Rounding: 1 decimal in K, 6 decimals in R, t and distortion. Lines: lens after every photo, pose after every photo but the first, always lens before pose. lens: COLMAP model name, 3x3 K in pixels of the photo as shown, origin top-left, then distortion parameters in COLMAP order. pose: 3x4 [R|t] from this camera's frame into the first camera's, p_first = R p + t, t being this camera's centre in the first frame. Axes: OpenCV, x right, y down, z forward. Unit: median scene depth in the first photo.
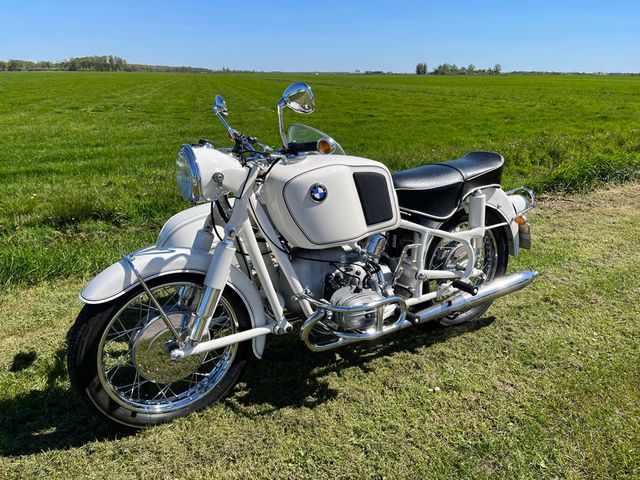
lens RADIAL K [[481.9, 0, 320.0], [0, 481.9, 240.0], [0, 0, 1]] dist [0.084157, -0.111875]
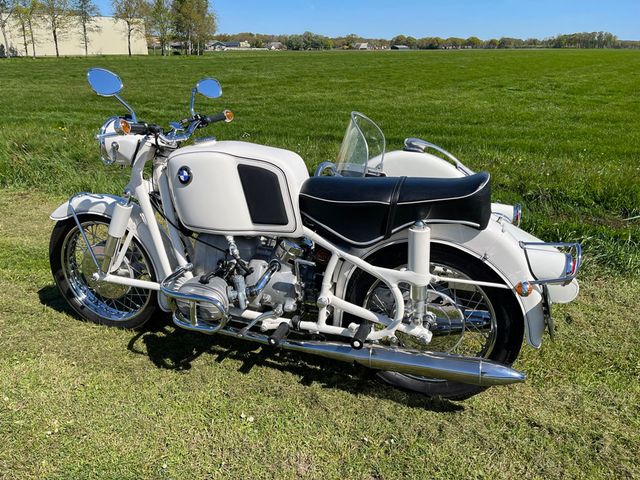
lens RADIAL K [[485.8, 0, 328.8], [0, 485.8, 243.7], [0, 0, 1]] dist [0.093669, -0.135363]
pose [[0.643679, 0.275435, -0.714012, 0.934025], [-0.242917, 0.958274, 0.150672, -0.180784], [0.725720, 0.076461, 0.683728, 0.492060]]
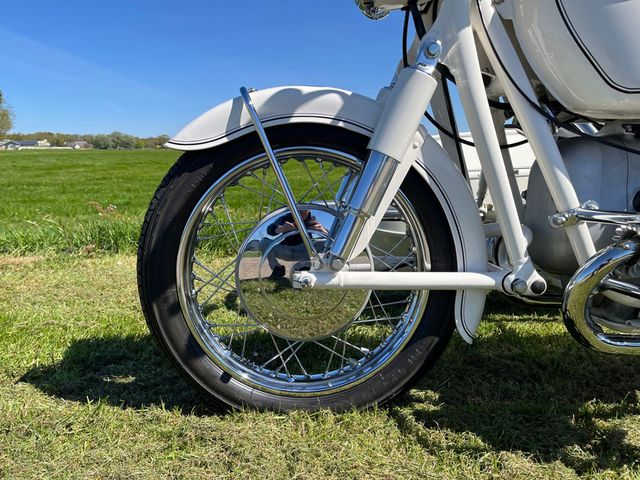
lens RADIAL K [[481.9, 0, 320.0], [0, 481.9, 240.0], [0, 0, 1]] dist [0.084157, -0.111875]
pose [[0.872748, 0.075727, -0.482261, -0.024264], [-0.146578, 0.982962, -0.110913, 0.225936], [0.465645, 0.167488, 0.868978, 0.491656]]
